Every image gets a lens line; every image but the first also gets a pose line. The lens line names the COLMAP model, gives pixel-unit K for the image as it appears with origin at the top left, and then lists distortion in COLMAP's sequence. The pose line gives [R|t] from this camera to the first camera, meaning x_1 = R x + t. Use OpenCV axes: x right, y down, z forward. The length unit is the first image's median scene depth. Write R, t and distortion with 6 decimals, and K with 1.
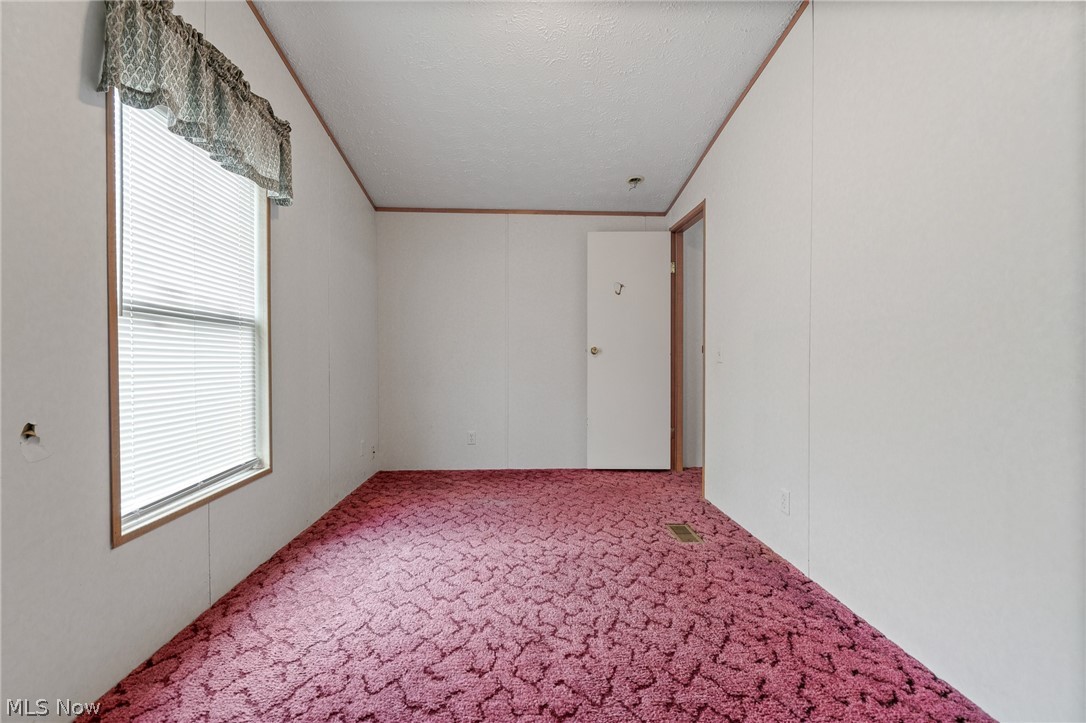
lens RADIAL K [[480.6, 0, 542.5], [0, 480.6, 361.2], [0, 0, 1]] dist [0.006338, -0.003330]
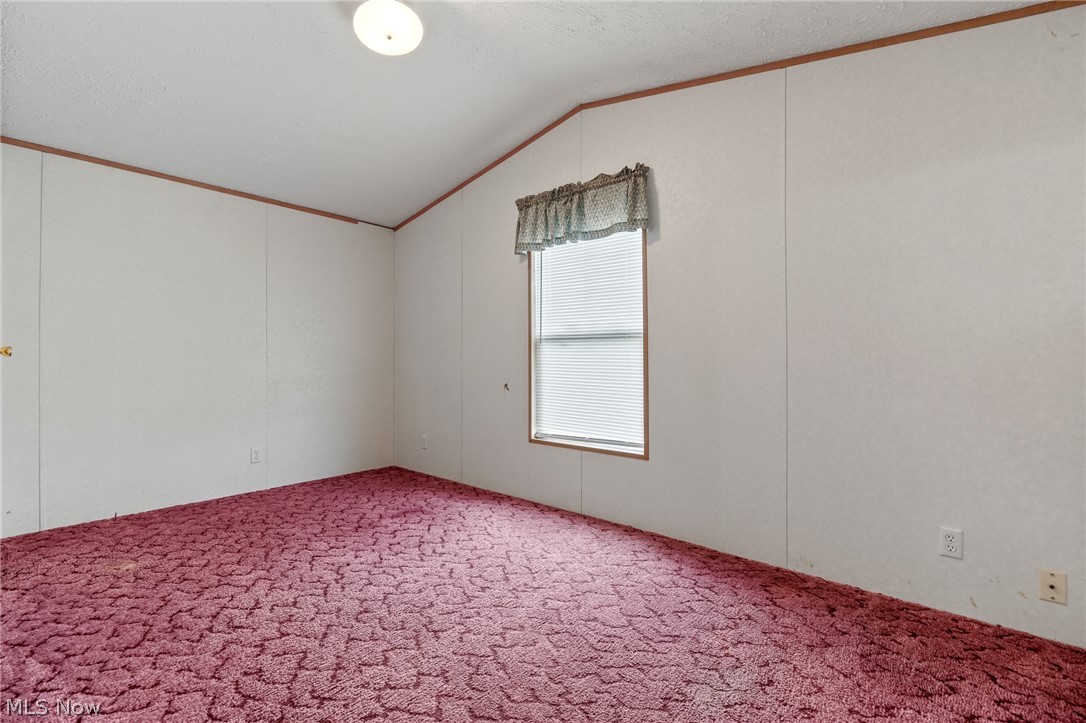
lens RADIAL K [[480.6, 0, 539.4], [0, 480.6, 360.8], [0, 0, 1]] dist [0.006338, -0.003330]
pose [[-0.703891, -0.001336, -0.710307, 0.550260], [-0.009284, 0.999930, 0.007319, -0.021480], [0.710248, 0.011746, -0.703854, 1.960541]]
